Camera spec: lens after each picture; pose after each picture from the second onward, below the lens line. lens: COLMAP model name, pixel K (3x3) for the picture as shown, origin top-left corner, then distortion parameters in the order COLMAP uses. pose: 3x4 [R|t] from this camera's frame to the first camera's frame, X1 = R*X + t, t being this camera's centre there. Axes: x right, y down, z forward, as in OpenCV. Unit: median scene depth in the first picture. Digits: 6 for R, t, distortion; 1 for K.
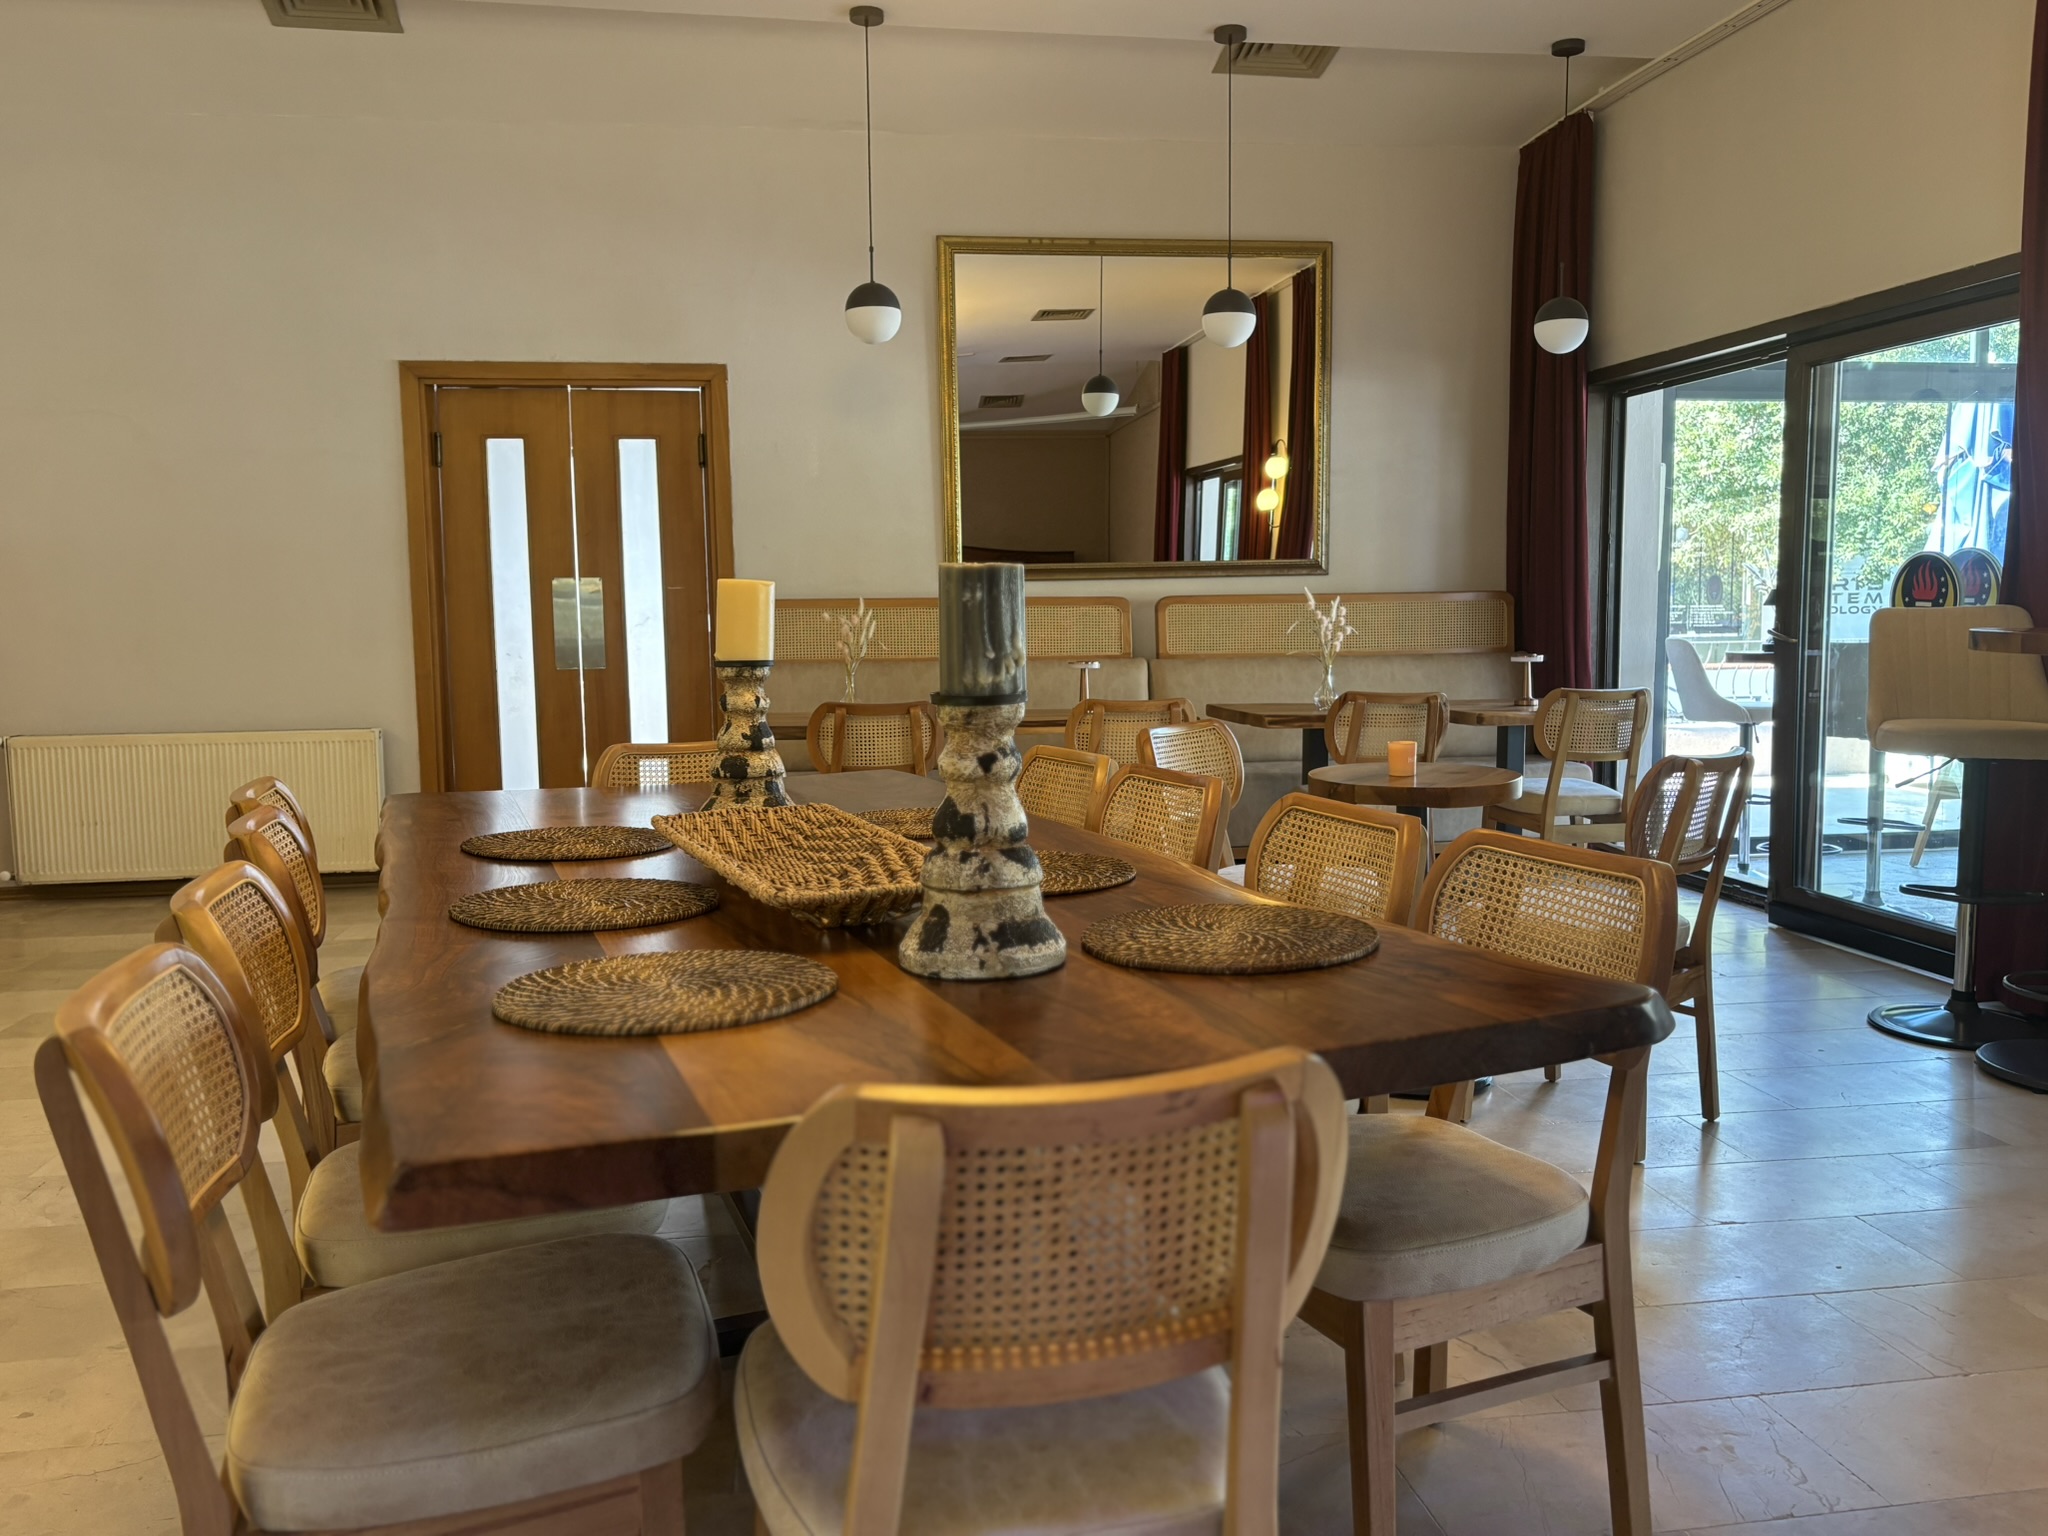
lens RADIAL K [[1590.8, 0, 1030.8], [0, 1590.8, 756.5], [0, 0, 1]] dist [0.030523, -0.015806]
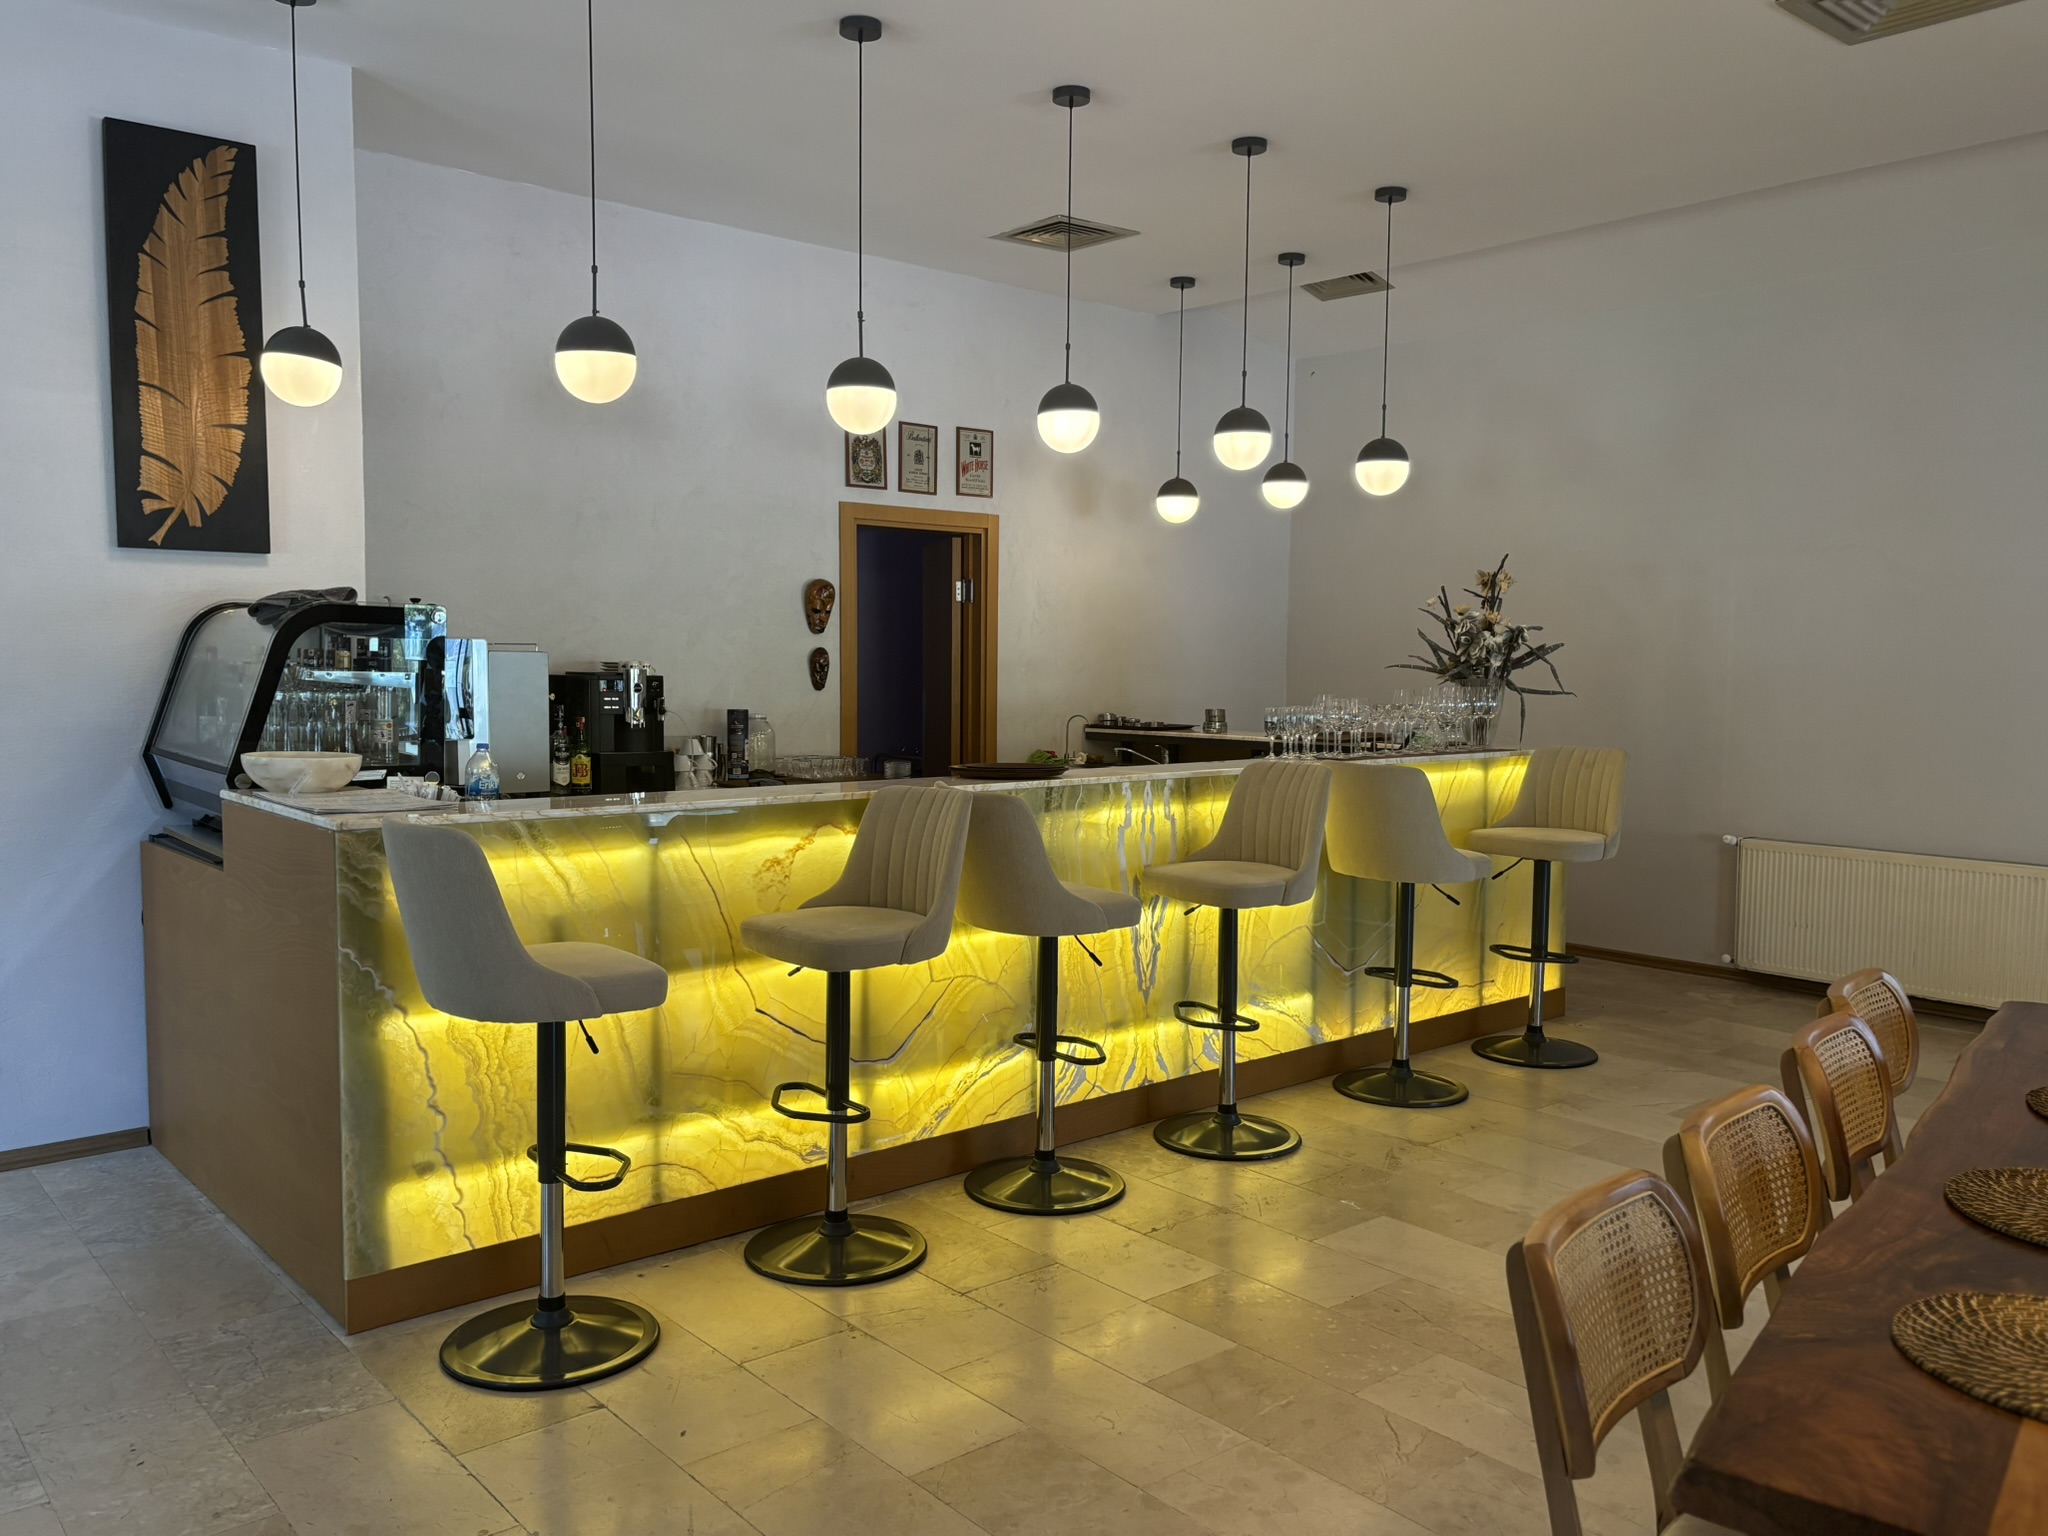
lens RADIAL K [[1578.5, 0, 1027.1], [0, 1578.5, 774.7], [0, 0, 1]] dist [0.072243, -0.074632]
pose [[0.514552, 0.081292, -0.853597, 0.191072], [-0.098140, 0.994537, 0.035555, -0.141695], [0.851824, 0.065477, 0.519719, -0.063040]]
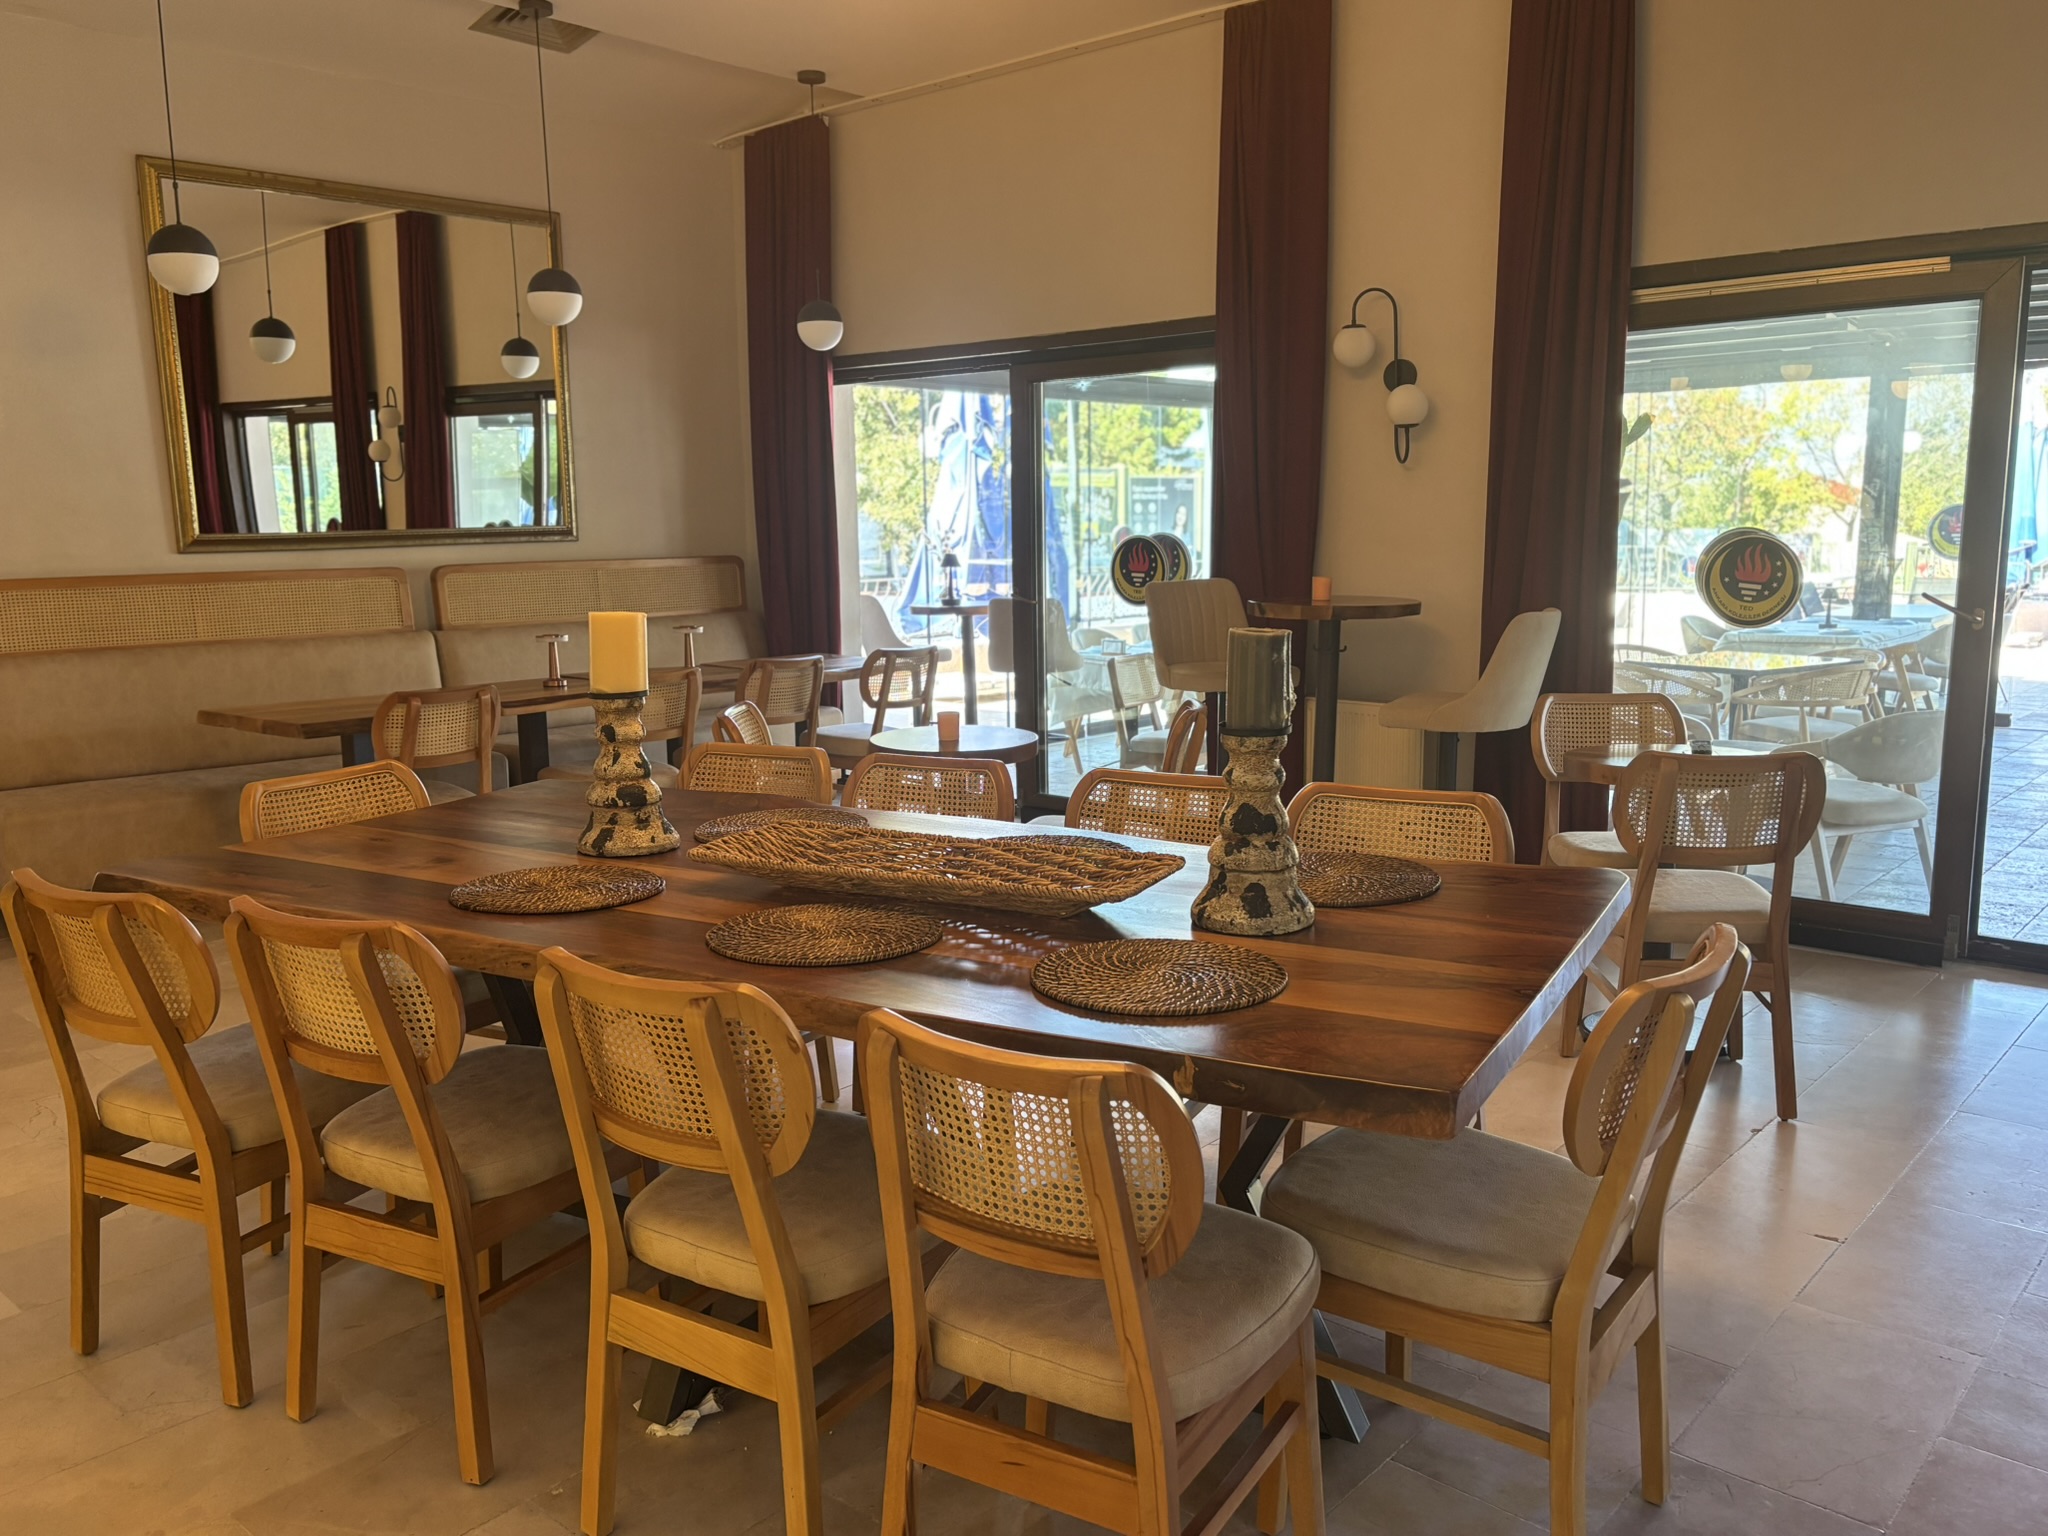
lens RADIAL K [[1605.9, 0, 1017.7], [0, 1605.9, 778.2], [0, 0, 1]] dist [0.028994, -0.048303]
pose [[0.776921, -0.101584, 0.621350, -0.854855], [0.065301, 0.994577, 0.080952, -0.097029], [-0.626203, -0.022319, 0.779340, 0.047538]]
